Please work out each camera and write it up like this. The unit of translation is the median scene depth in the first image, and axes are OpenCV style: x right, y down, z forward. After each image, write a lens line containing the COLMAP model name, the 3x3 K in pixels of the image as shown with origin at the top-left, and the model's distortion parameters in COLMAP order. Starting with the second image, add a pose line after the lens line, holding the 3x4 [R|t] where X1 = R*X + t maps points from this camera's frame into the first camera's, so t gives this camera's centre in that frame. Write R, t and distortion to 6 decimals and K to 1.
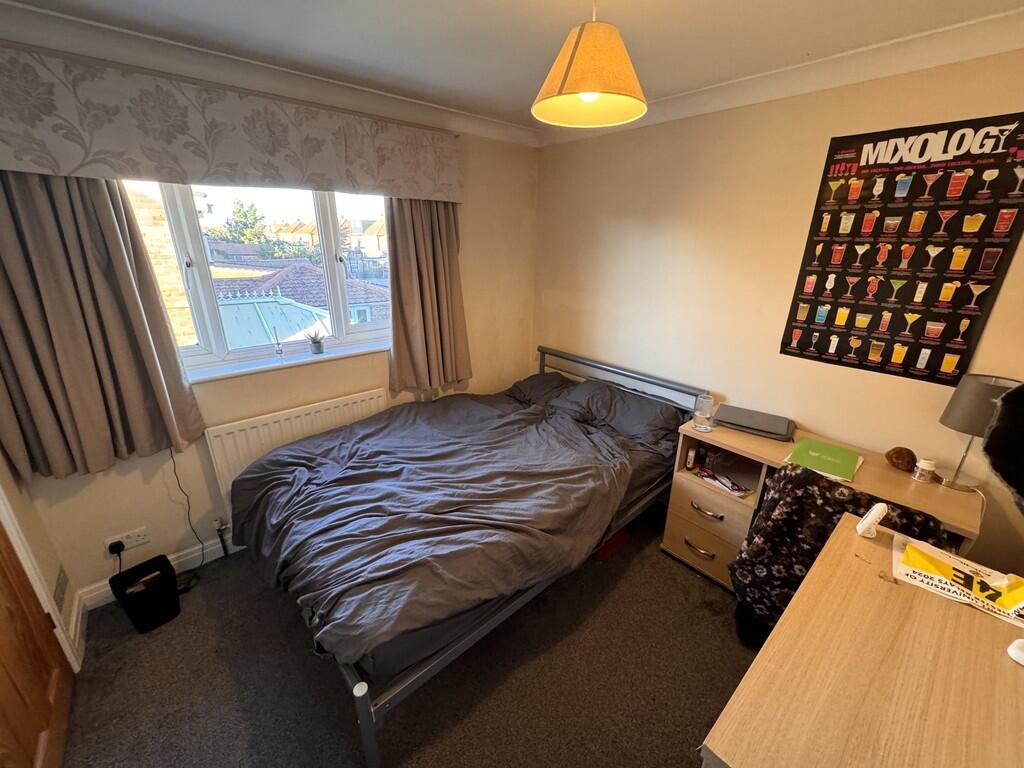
lens RADIAL K [[408.7, 0, 515.2], [0, 408.7, 380.1], [0, 0, 1]] dist [0.003873, 0.000149]
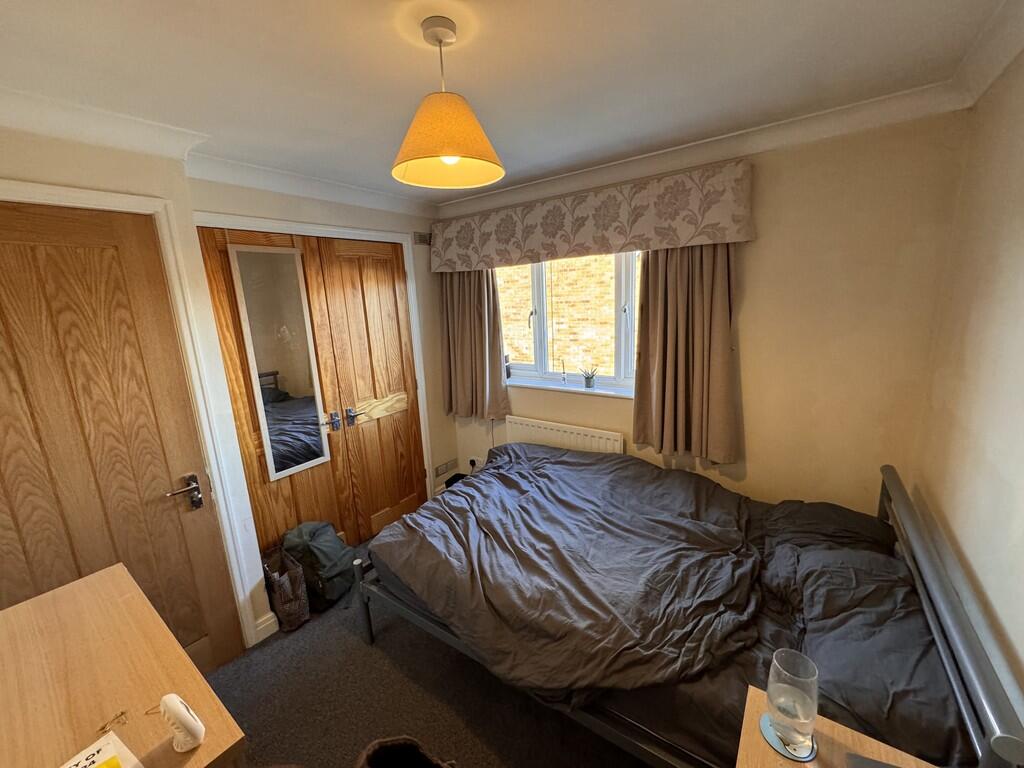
lens RADIAL K [[408.7, 0, 513.7], [0, 408.7, 382.8], [0, 0, 1]] dist [0.003873, 0.000149]
pose [[0.225894, 0.180113, -0.957356, 0.719742], [-0.272200, 0.955284, 0.115496, -0.184823], [0.935350, 0.234503, 0.264820, 0.566370]]
